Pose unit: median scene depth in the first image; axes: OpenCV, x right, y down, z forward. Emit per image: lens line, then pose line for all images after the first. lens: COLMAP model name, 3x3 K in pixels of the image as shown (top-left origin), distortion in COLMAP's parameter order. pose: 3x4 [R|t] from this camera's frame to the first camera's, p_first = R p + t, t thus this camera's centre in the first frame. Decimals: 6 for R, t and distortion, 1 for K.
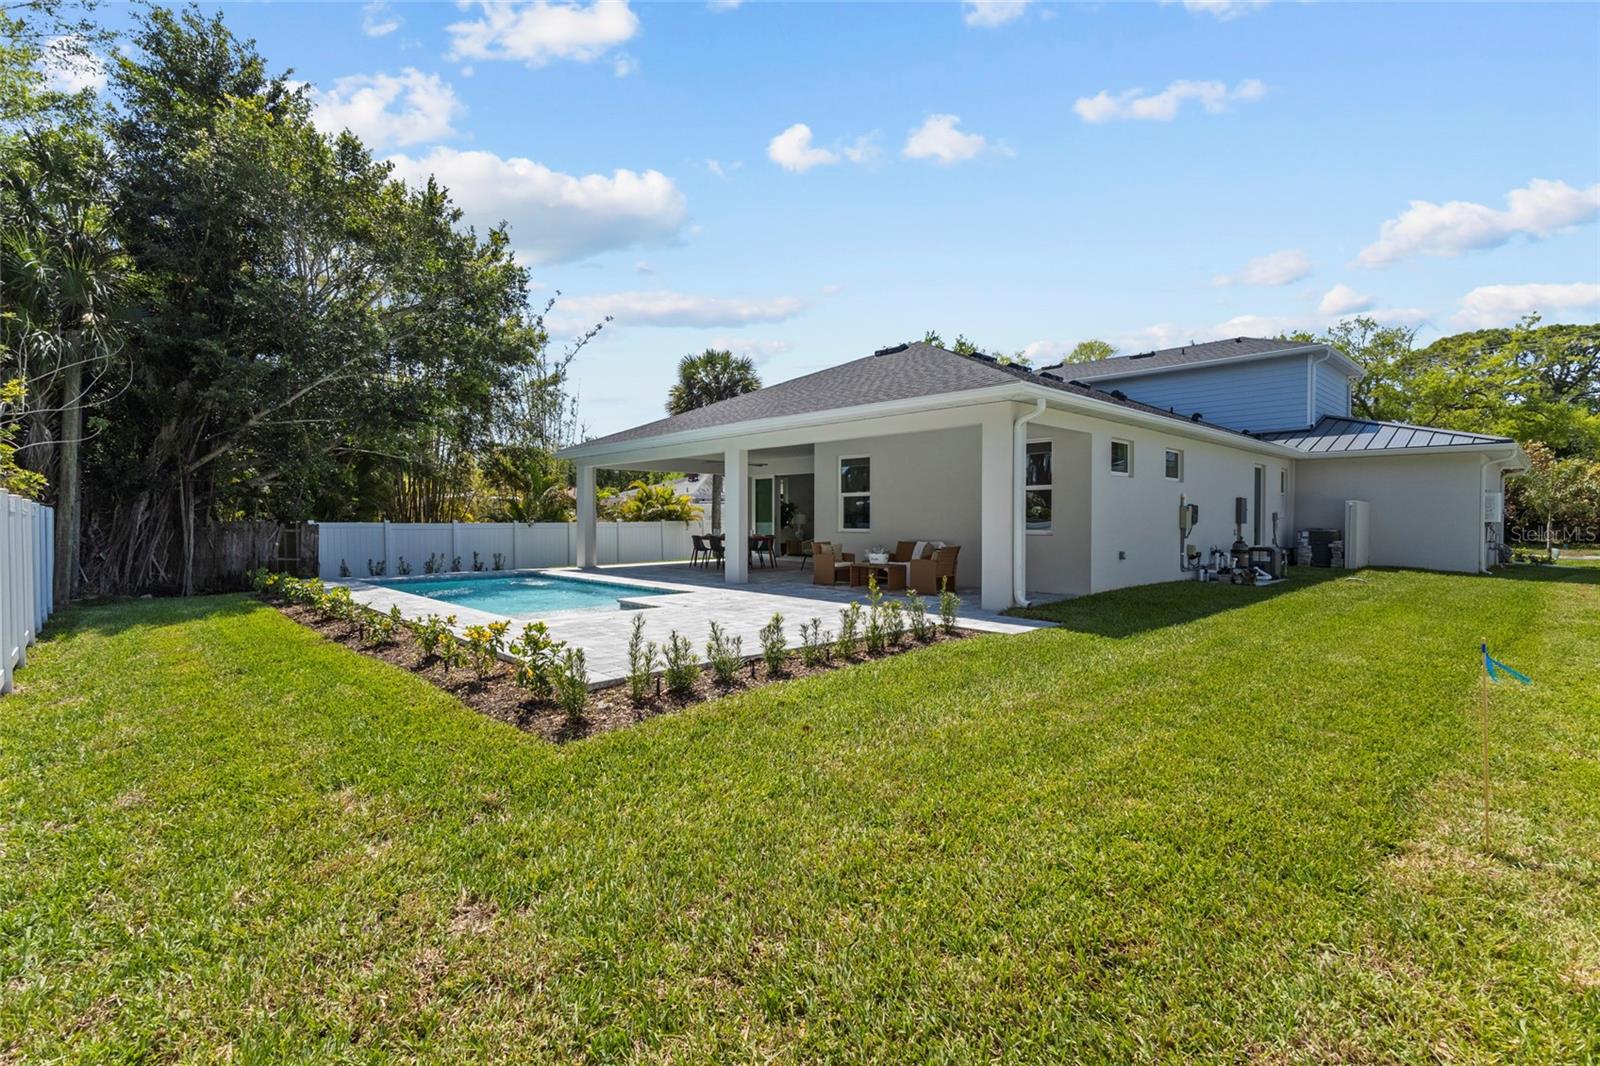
lens RADIAL K [[729.8, 0, 800.0], [0, 729.8, 533.0], [0, 0, 1]] dist [0.000033, 0.000298]
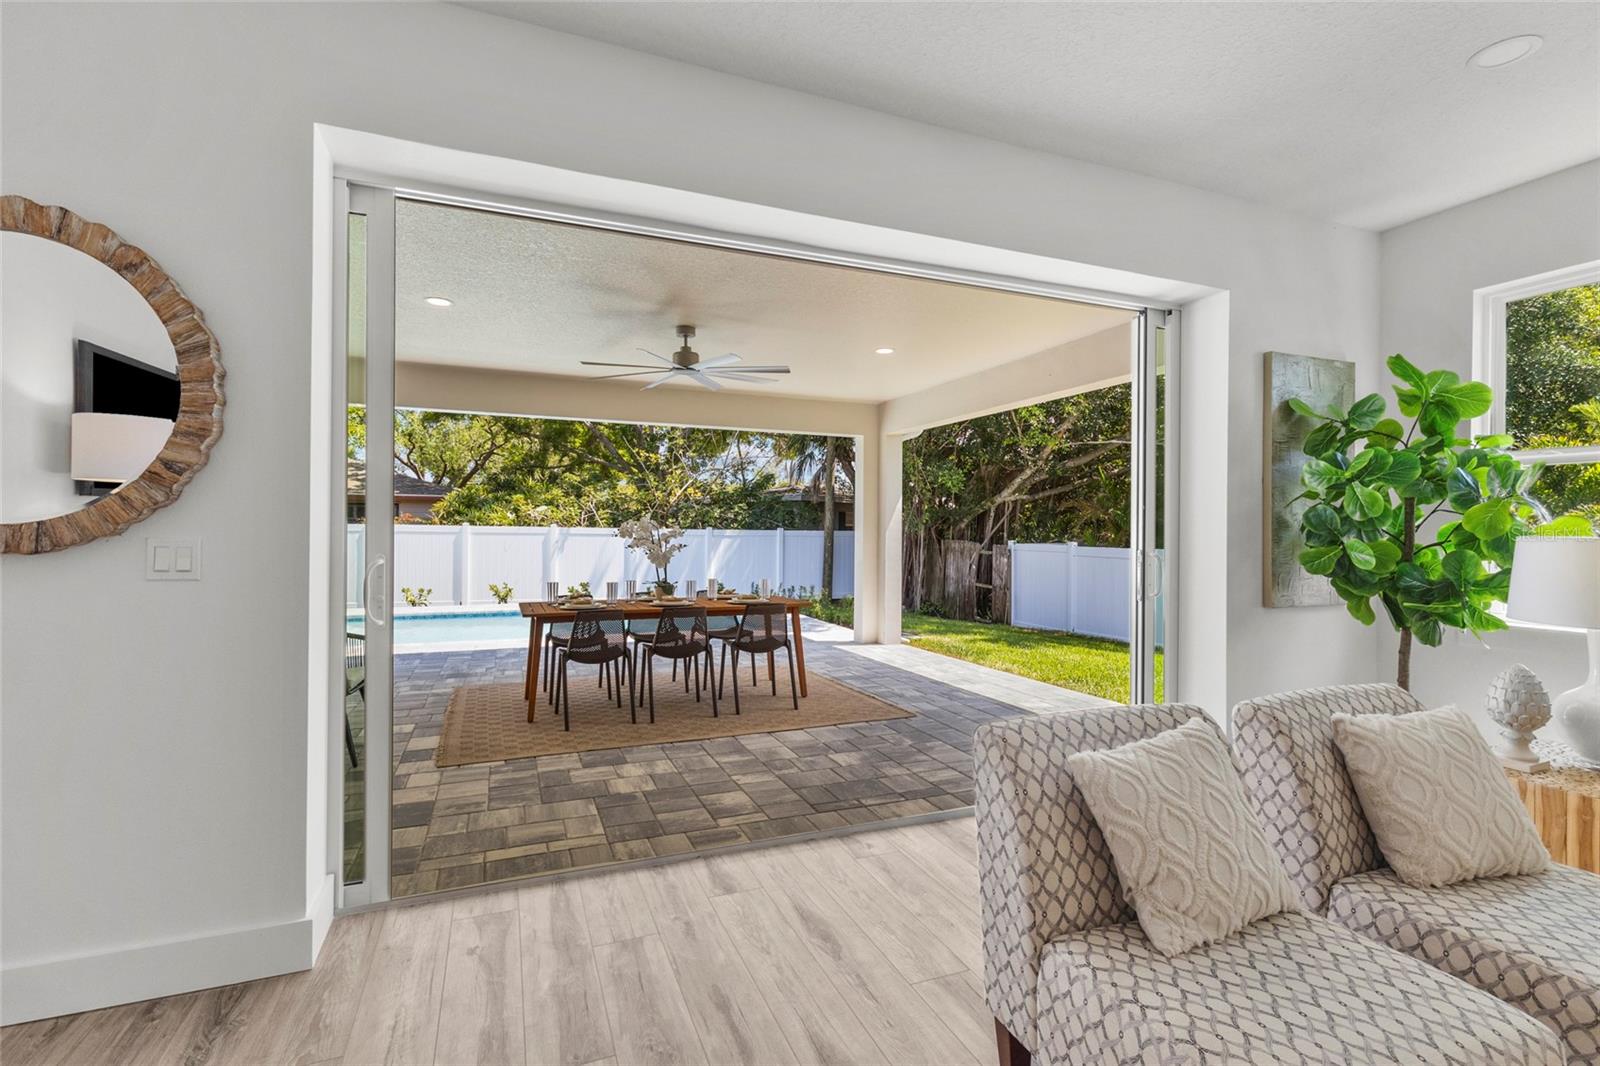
lens RADIAL K [[729.8, 0, 800.0], [0, 729.8, 533.0], [0, 0, 1]] dist [0.000033, 0.000298]
pose [[-0.364444, -0.000758, -0.931225, 0.162209], [-0.024123, 0.999672, 0.008627, -0.025838], [0.930913, 0.025608, -0.364343, 0.999380]]
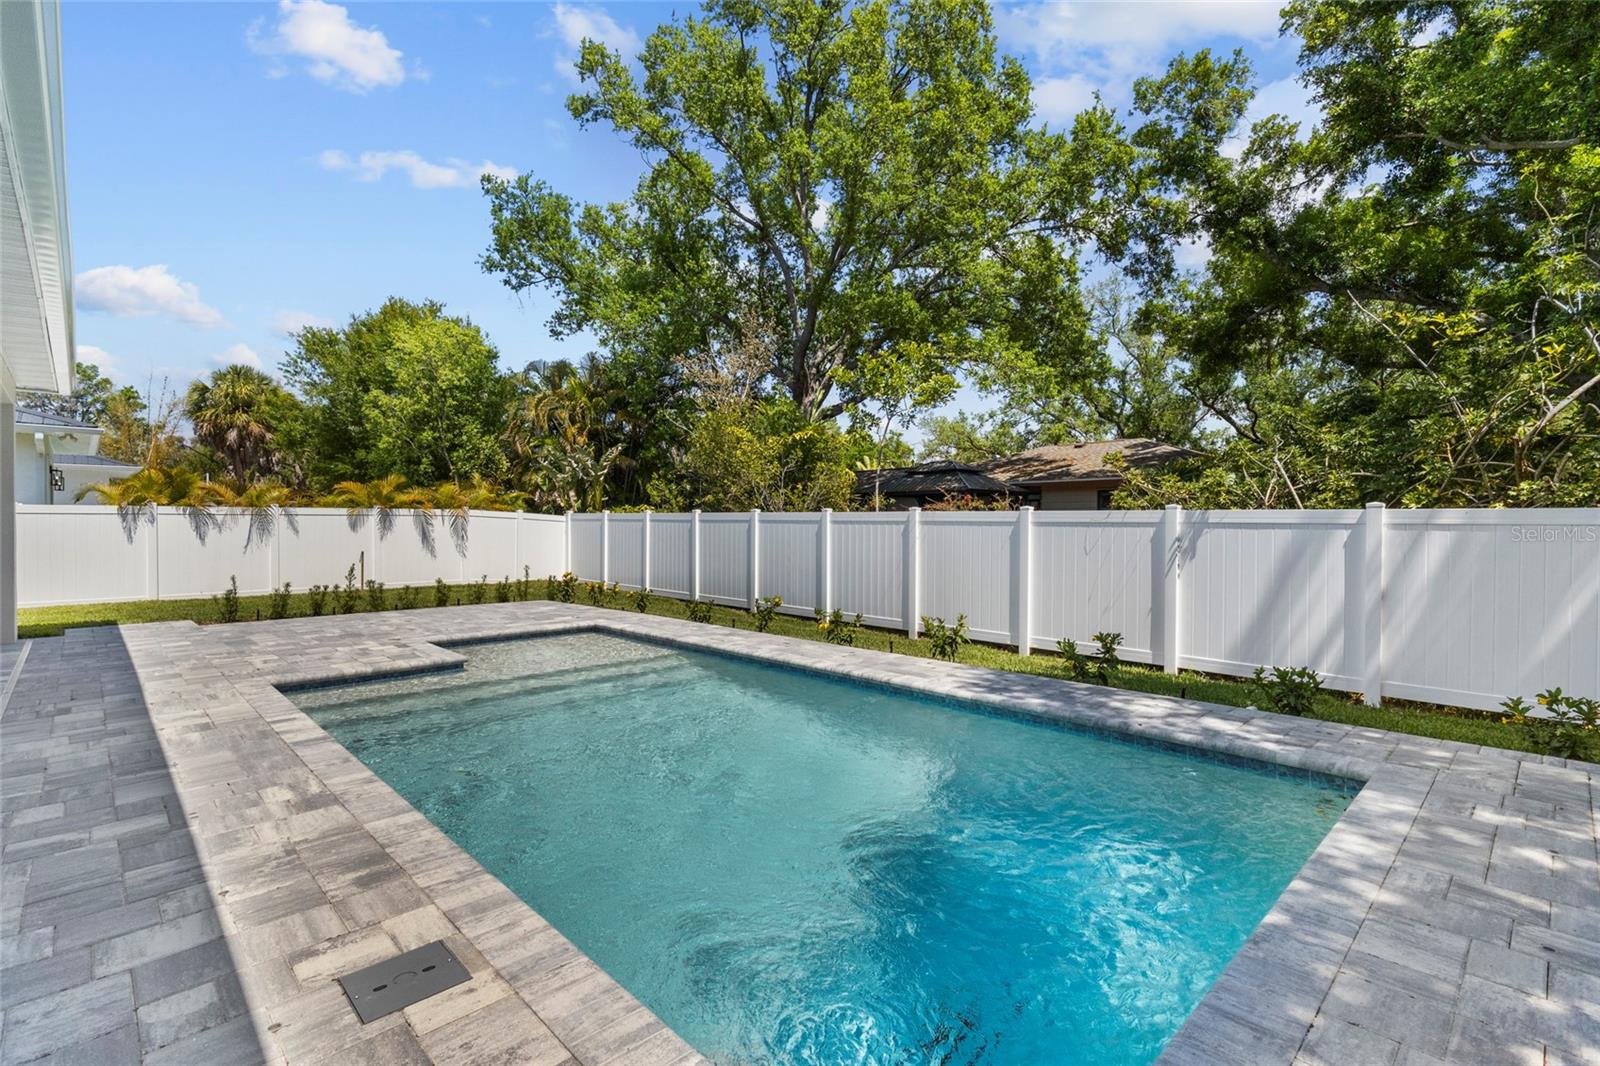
lens RADIAL K [[729.8, 0, 800.0], [0, 729.8, 533.0], [0, 0, 1]] dist [0.000033, 0.000298]
pose [[-0.999984, 0.000310, -0.005615, -0.275369], [0.000134, 0.999508, 0.031351, -0.018905], [0.005622, 0.031350, -0.999493, 0.857478]]
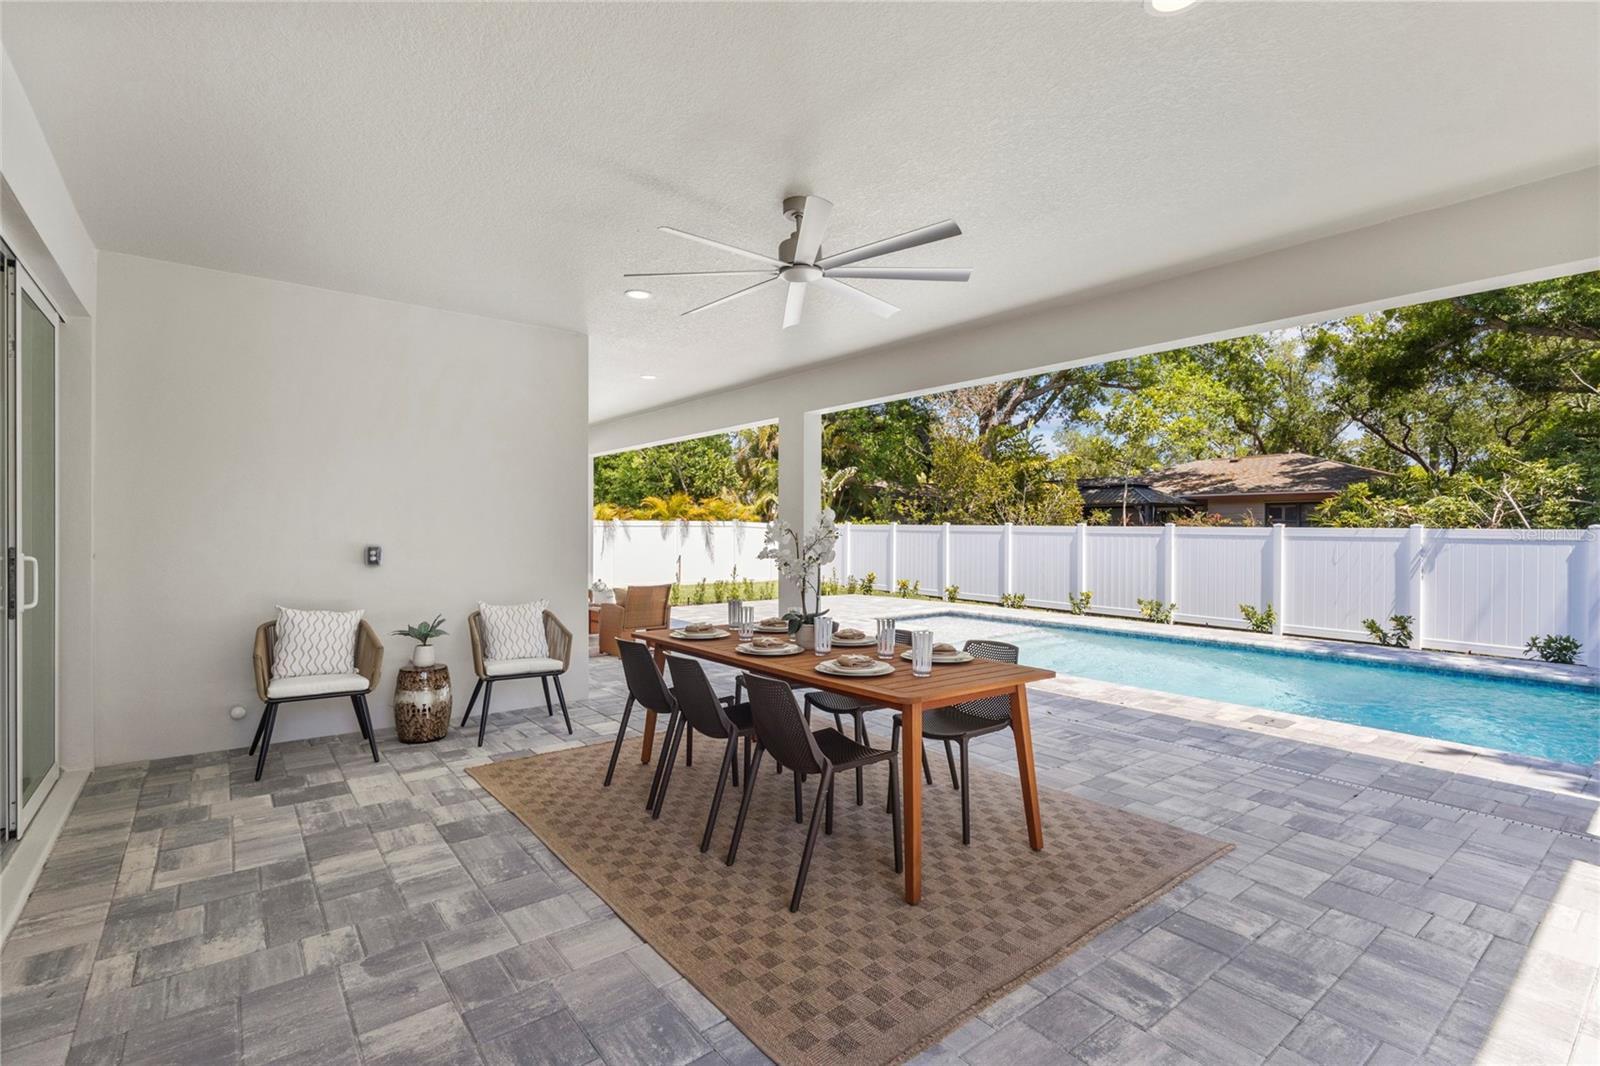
lens RADIAL K [[738.8, 0, 803.2], [0, 738.8, 529.7], [0, 0, 1]] dist [0.002922, 0.001524]
pose [[-0.996388, -0.003928, 0.084822, -0.087299], [-0.002313, 0.999814, 0.019126, -0.027186], [-0.084881, 0.018861, -0.996213, 1.027021]]
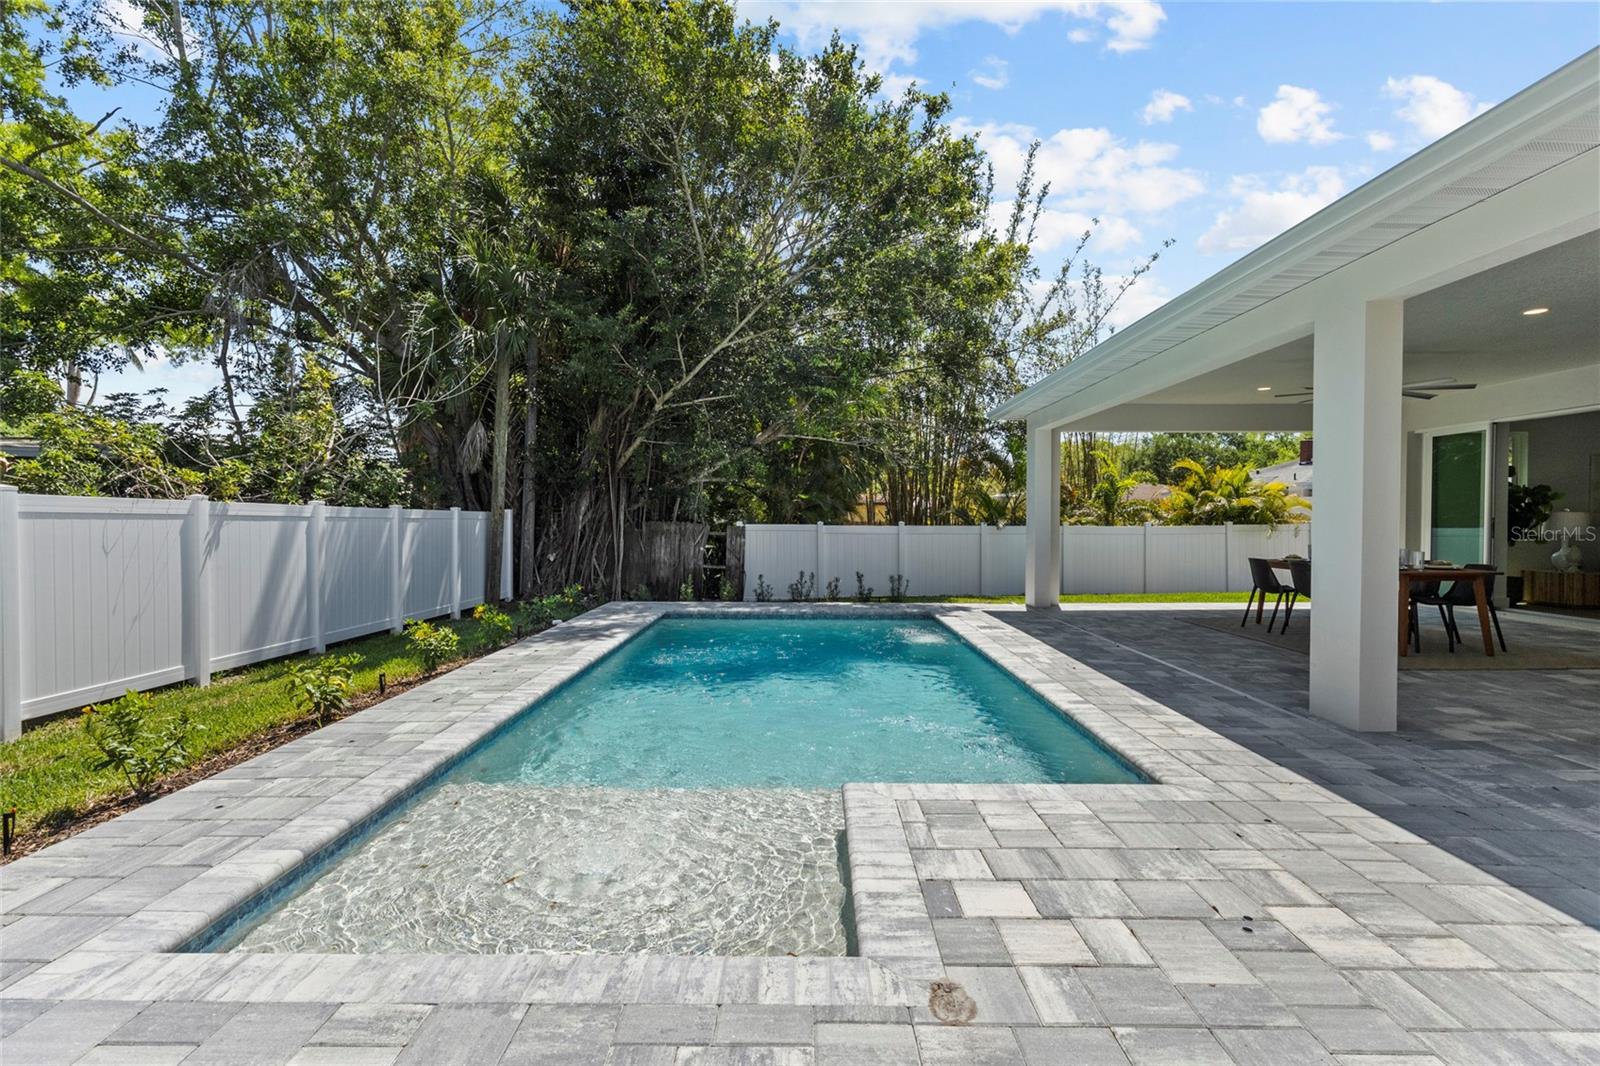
lens RADIAL K [[734.9, 0, 800.0], [0, 734.9, 533.0], [0, 0, 1]] dist [0.003376, 0.000731]
pose [[0.718654, 0.014361, -0.695219, -0.024783], [-0.014741, 0.999877, 0.005416, -0.009170], [0.695212, 0.006356, 0.718777, 0.403924]]
